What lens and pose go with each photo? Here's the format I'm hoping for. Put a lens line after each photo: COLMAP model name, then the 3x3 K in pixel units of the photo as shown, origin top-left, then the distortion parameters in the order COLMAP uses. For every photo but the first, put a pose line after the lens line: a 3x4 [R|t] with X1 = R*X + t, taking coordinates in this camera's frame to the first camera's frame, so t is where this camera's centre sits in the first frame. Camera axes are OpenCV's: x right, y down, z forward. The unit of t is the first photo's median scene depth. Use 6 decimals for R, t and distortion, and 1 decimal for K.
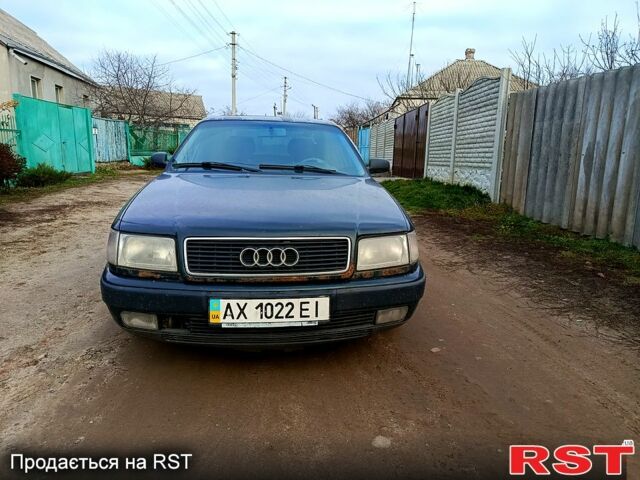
lens RADIAL K [[441.3, 0, 320.0], [0, 441.3, 240.0], [0, 0, 1]] dist [0.006557, -0.001630]
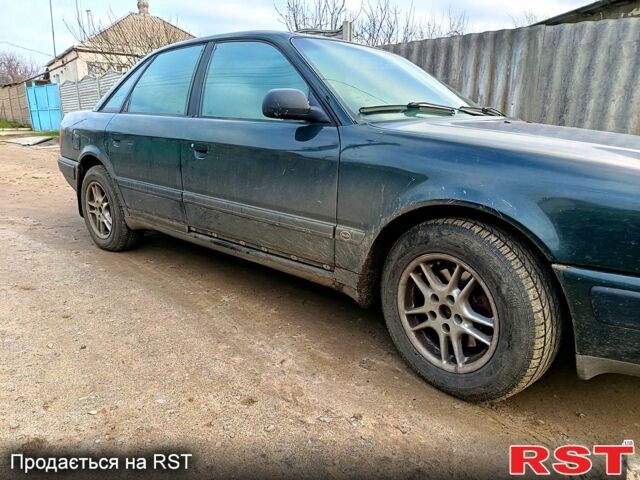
lens RADIAL K [[441.3, 0, 320.0], [0, 441.3, 240.0], [0, 0, 1]] dist [0.006557, -0.001630]
pose [[0.729709, -0.190151, 0.656786, -0.280489], [0.143394, 0.981750, 0.124919, -0.029572], [-0.668553, 0.003025, 0.743658, 0.229971]]
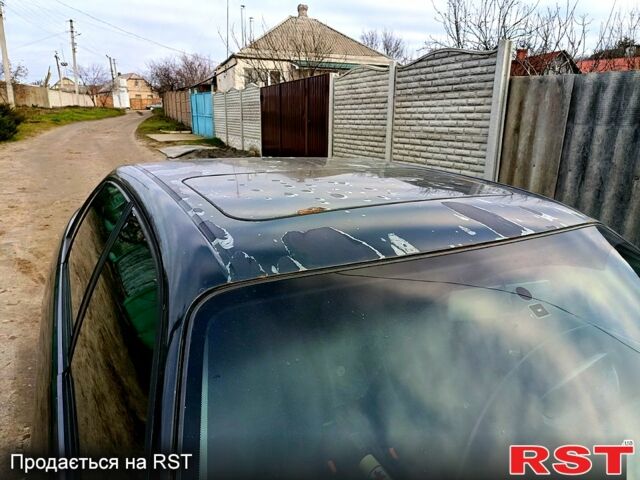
lens RADIAL K [[441.3, 0, 320.0], [0, 441.3, 240.0], [0, 0, 1]] dist [0.006557, -0.001630]
pose [[0.915770, -0.113354, 0.385378, -0.120968], [0.078193, 0.991311, 0.105772, -0.128608], [-0.394019, -0.066729, 0.916677, 0.338561]]
